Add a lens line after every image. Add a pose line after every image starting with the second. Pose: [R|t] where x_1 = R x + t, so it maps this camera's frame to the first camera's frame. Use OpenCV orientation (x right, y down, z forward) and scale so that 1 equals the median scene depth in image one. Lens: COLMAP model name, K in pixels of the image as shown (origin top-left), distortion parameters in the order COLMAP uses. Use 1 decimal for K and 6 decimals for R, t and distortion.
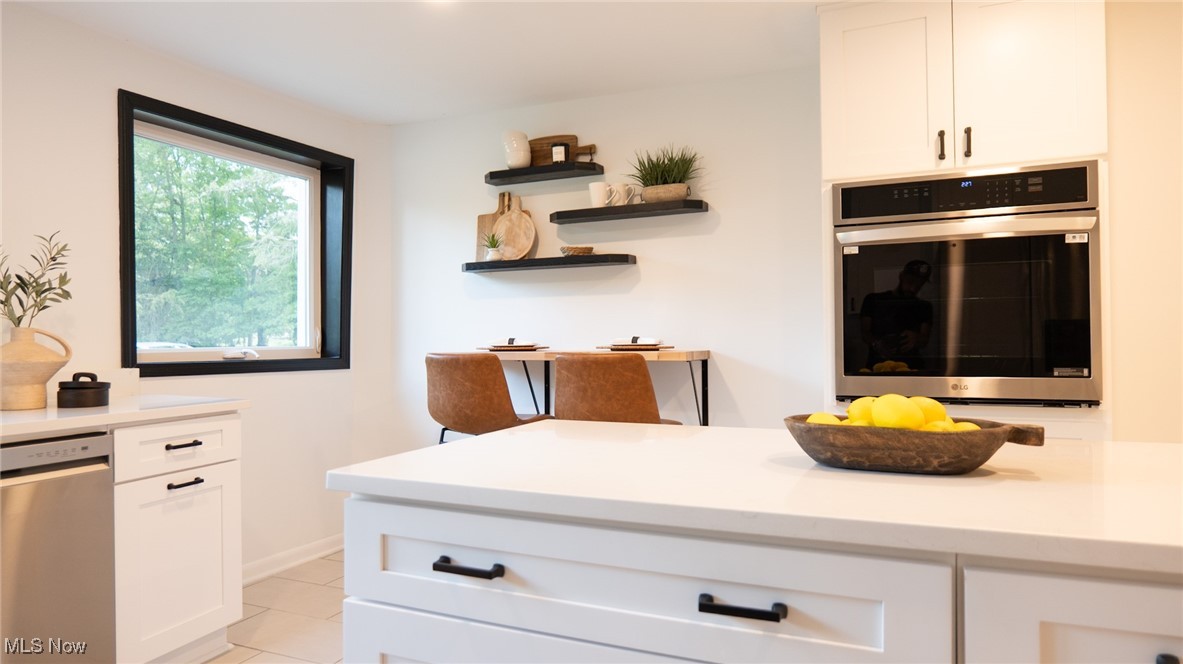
lens RADIAL K [[693.5, 0, 592.5], [0, 693.5, 335.6], [0, 0, 1]] dist [-0.007959, 0.001527]
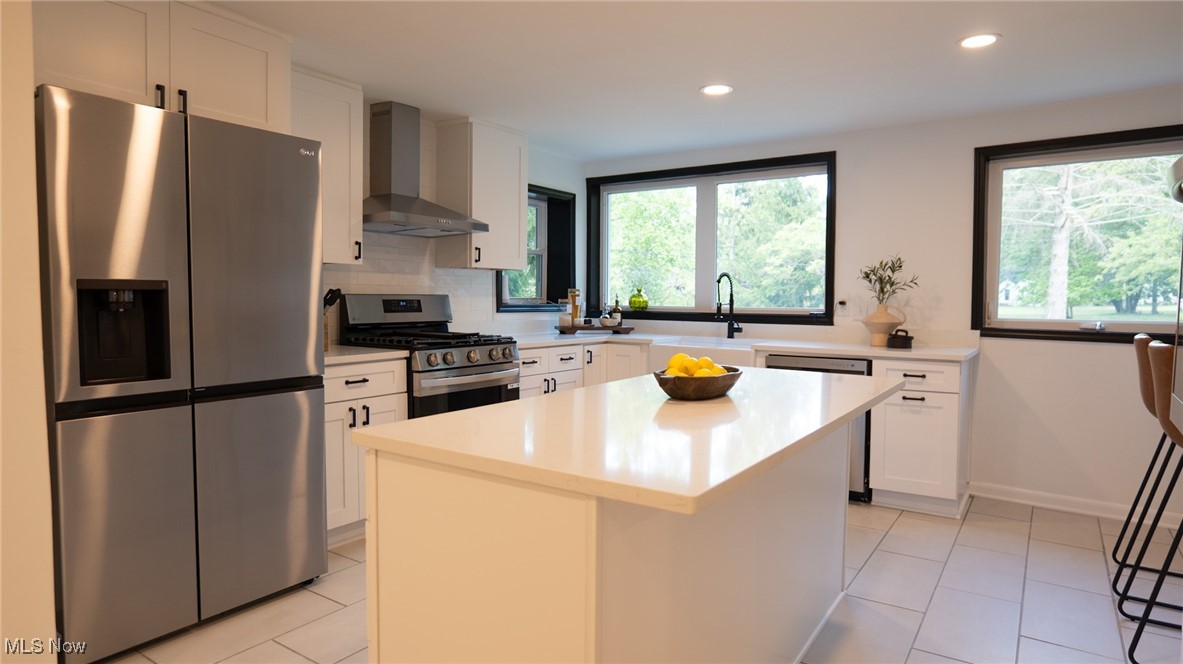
lens RADIAL K [[693.5, 0, 591.1], [0, 693.5, 328.6], [0, 0, 1]] dist [-0.007959, 0.001527]
pose [[-0.119334, 0.055429, -0.991306, 1.137194], [-0.005367, 0.998390, 0.056472, -0.046263], [0.992840, 0.012060, -0.118845, 0.407509]]
